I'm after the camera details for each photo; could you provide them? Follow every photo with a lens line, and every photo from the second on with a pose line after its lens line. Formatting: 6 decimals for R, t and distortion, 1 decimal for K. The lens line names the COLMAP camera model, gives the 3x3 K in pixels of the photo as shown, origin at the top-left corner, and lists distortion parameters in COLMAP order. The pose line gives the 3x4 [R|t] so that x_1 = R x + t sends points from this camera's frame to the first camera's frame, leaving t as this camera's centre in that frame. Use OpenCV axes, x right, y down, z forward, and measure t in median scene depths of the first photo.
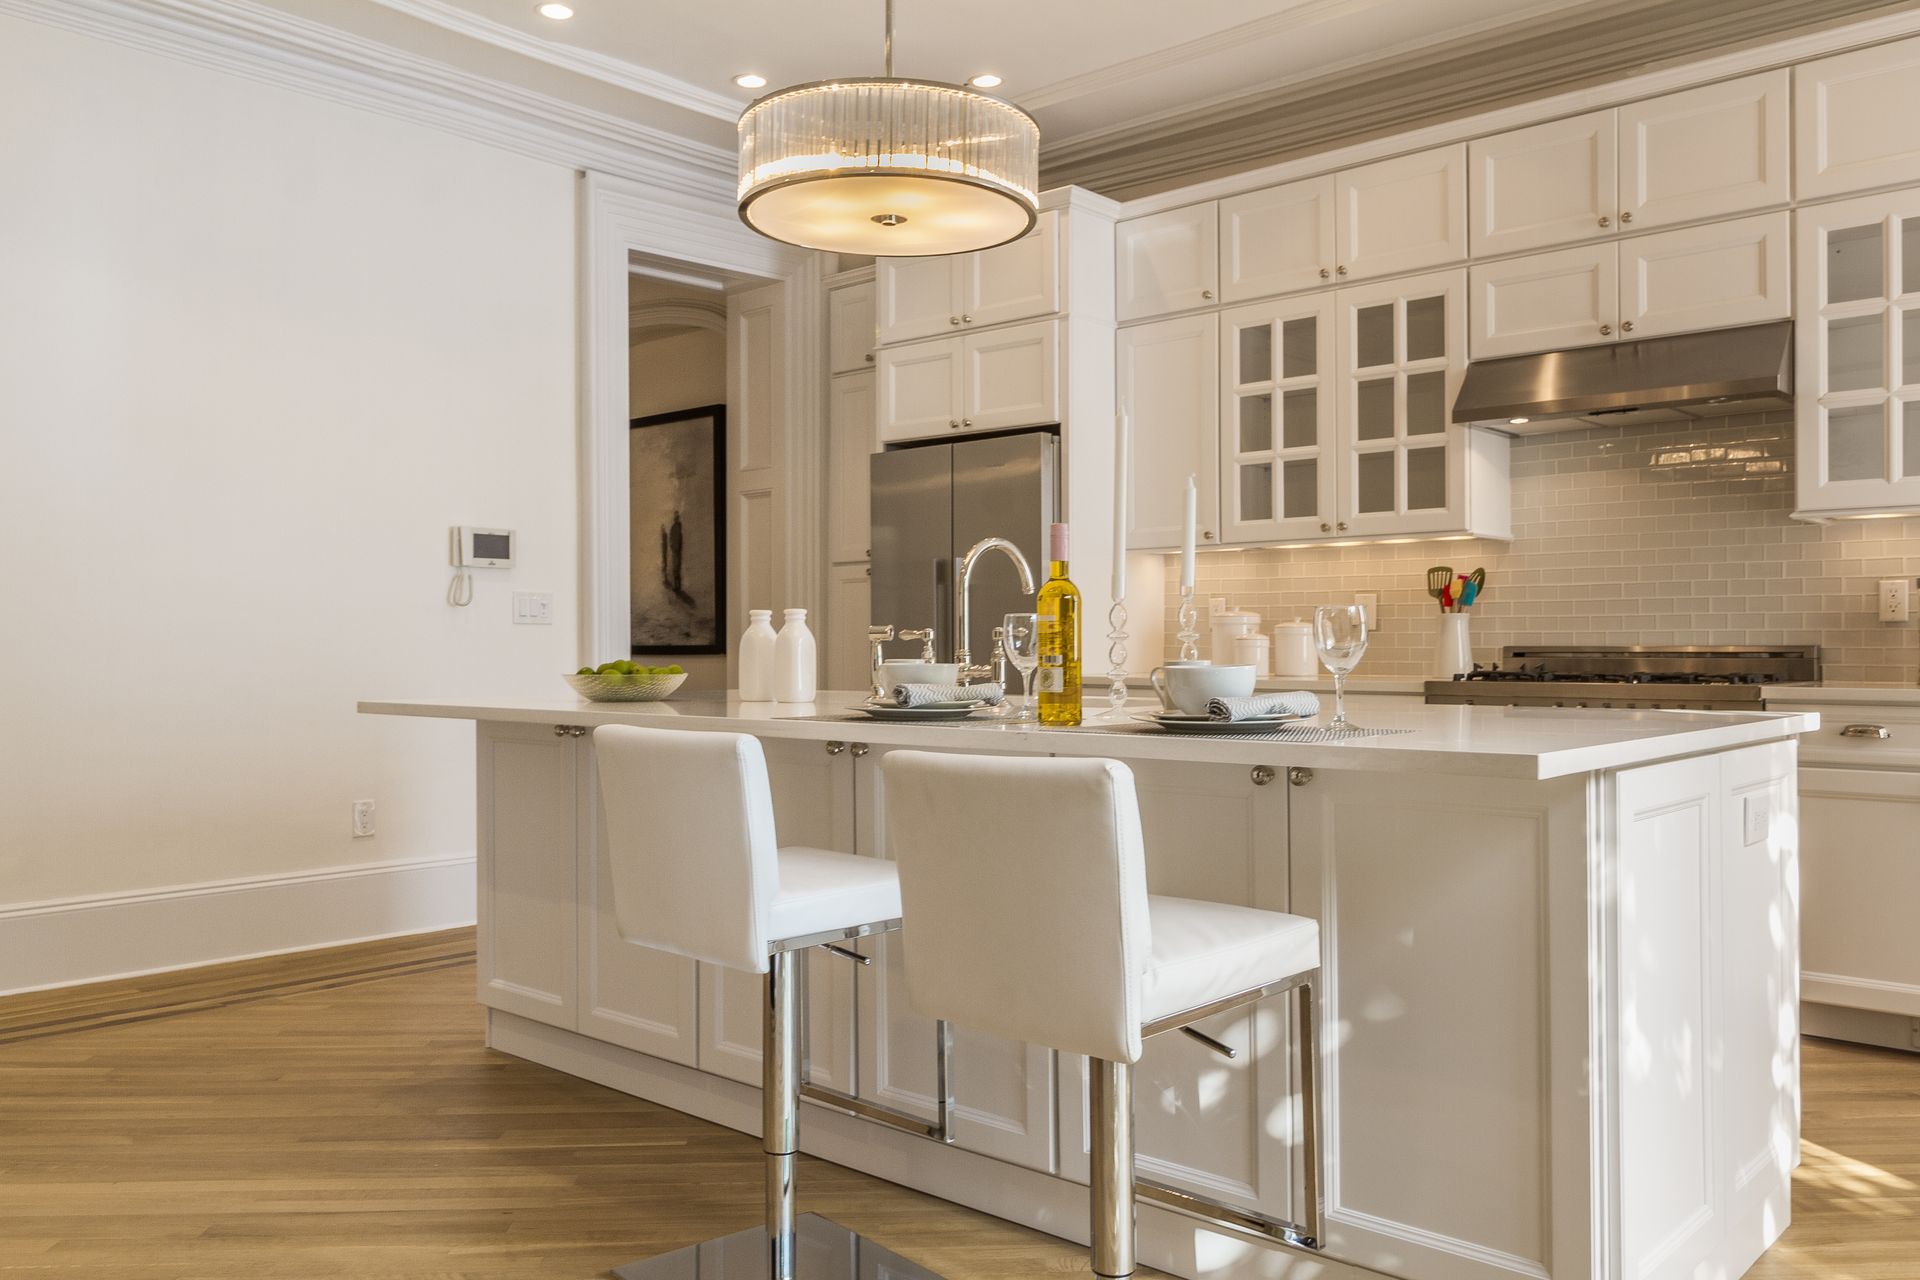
lens RADIAL K [[1550.2, 0, 903.9], [0, 1550.2, 618.5], [0, 0, 1]] dist [0.000415, 0.010731]
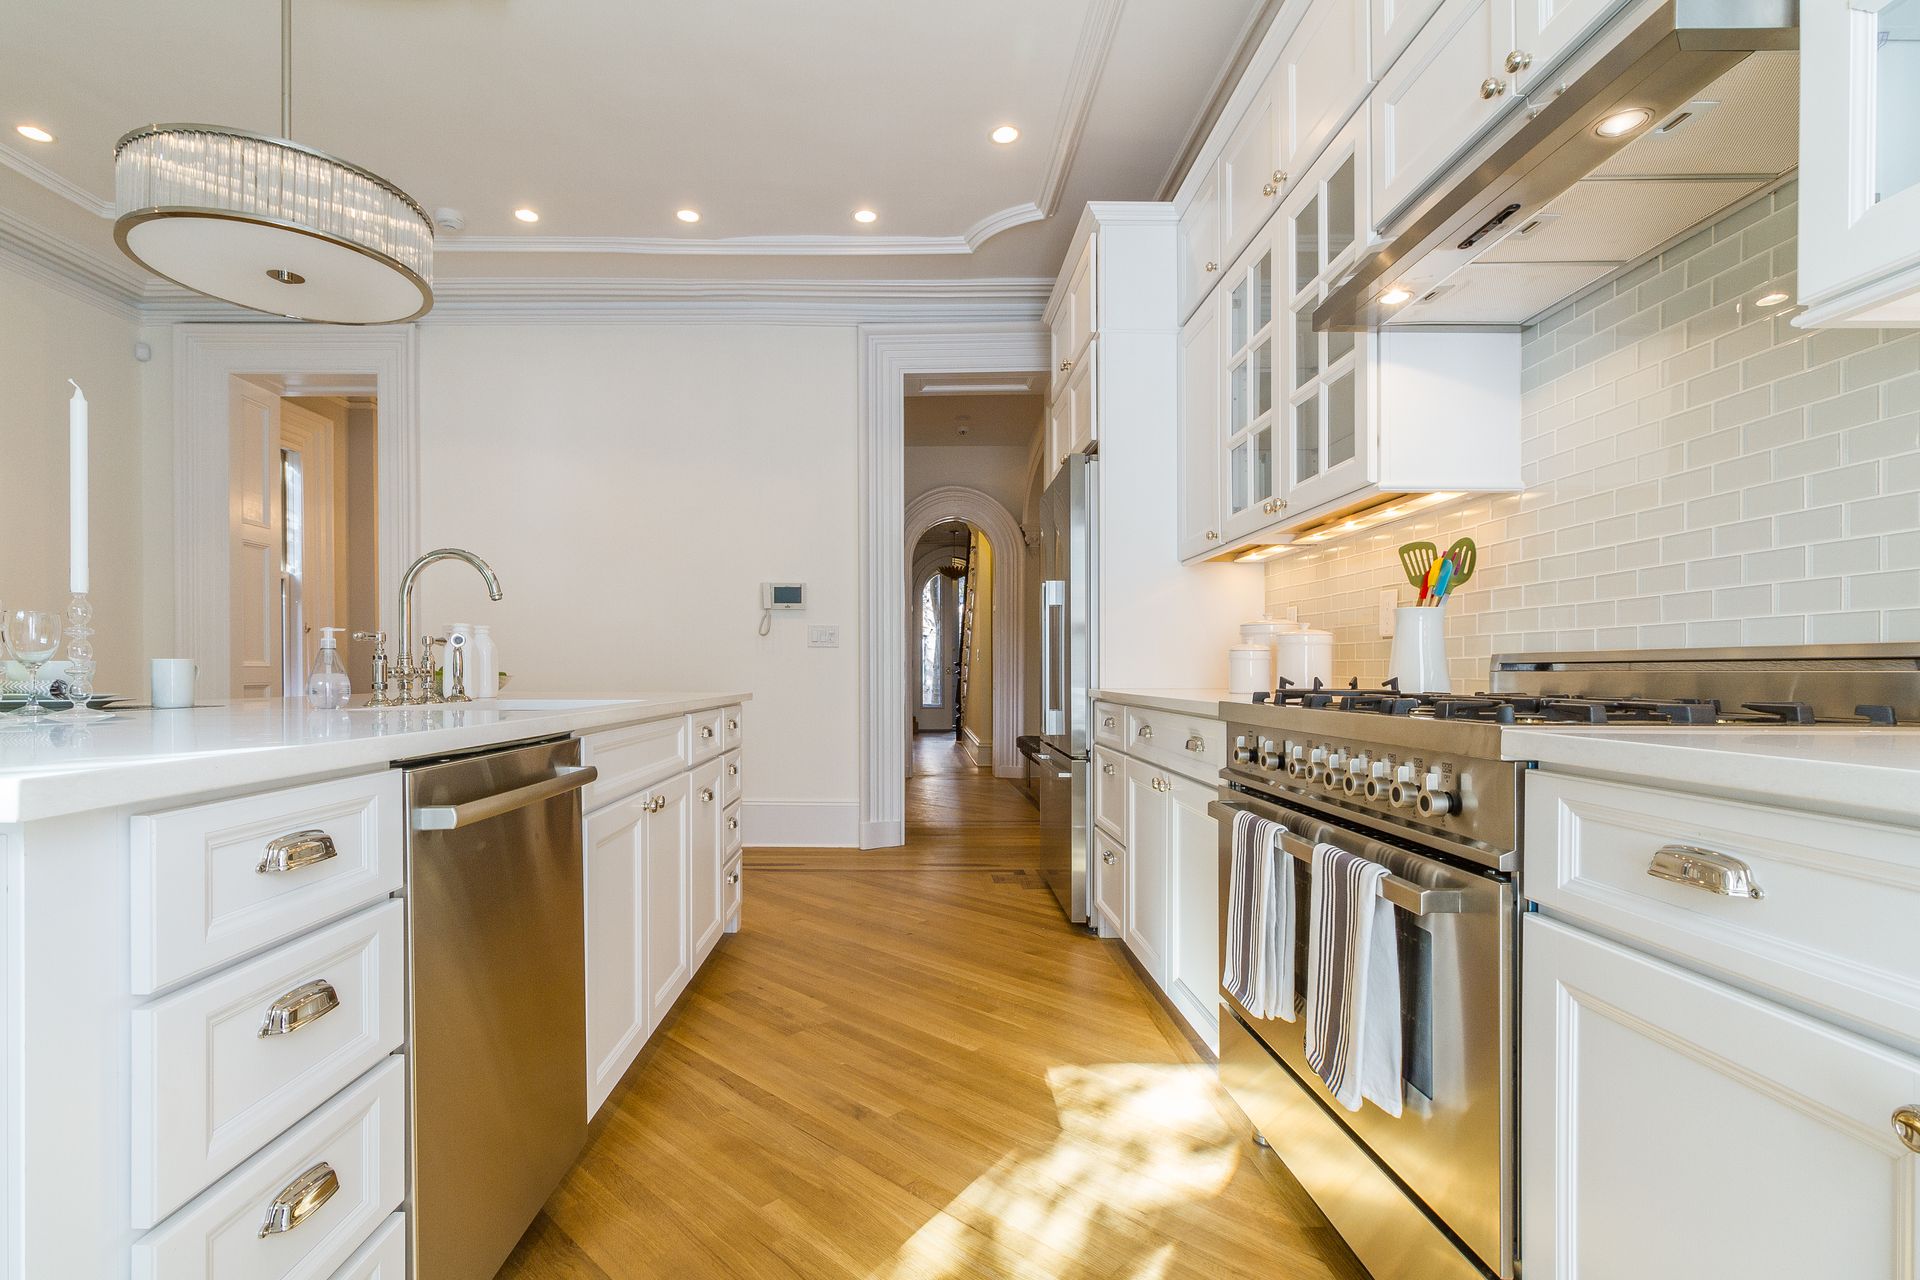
lens RADIAL K [[890.4, 0, 930.8], [0, 890.4, 675.4], [0, 0, 1]] dist [0.008267, -0.001785]
pose [[0.675411, 0.007155, -0.737407, 0.499650], [0.009435, 0.999787, 0.018342, 0.017638], [0.737381, -0.019346, 0.675200, 0.564246]]
